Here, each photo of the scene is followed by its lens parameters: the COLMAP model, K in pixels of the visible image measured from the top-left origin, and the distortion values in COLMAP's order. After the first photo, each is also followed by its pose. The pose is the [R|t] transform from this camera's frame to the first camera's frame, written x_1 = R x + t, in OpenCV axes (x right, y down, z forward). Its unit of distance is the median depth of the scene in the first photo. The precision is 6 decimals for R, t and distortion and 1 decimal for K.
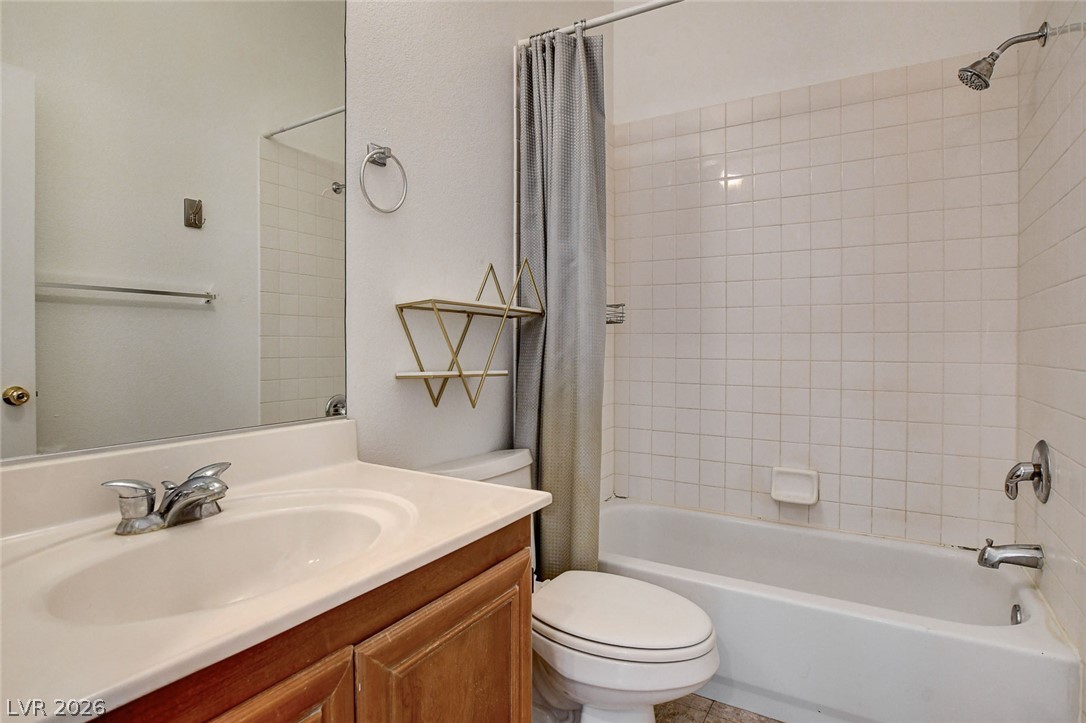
lens RADIAL K [[551.0, 0, 541.2], [0, 551.0, 362.4], [0, 0, 1]] dist [-0.016873, -0.000943]
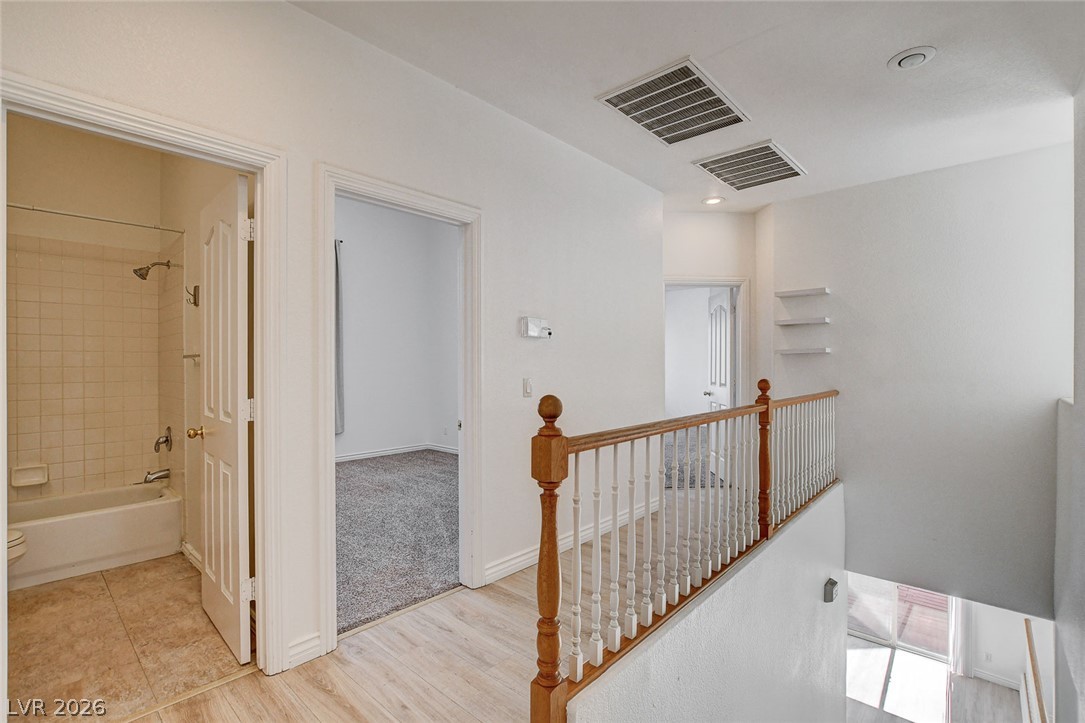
lens RADIAL K [[491.6, 0, 539.4], [0, 491.6, 358.1], [0, 0, 1]] dist [-0.021590, 0.001152]
pose [[0.187926, 0.001086, 0.982183, -0.929155], [0.016729, 0.999851, -0.004306, -0.130777], [-0.982041, 0.017240, 0.187880, -1.076738]]
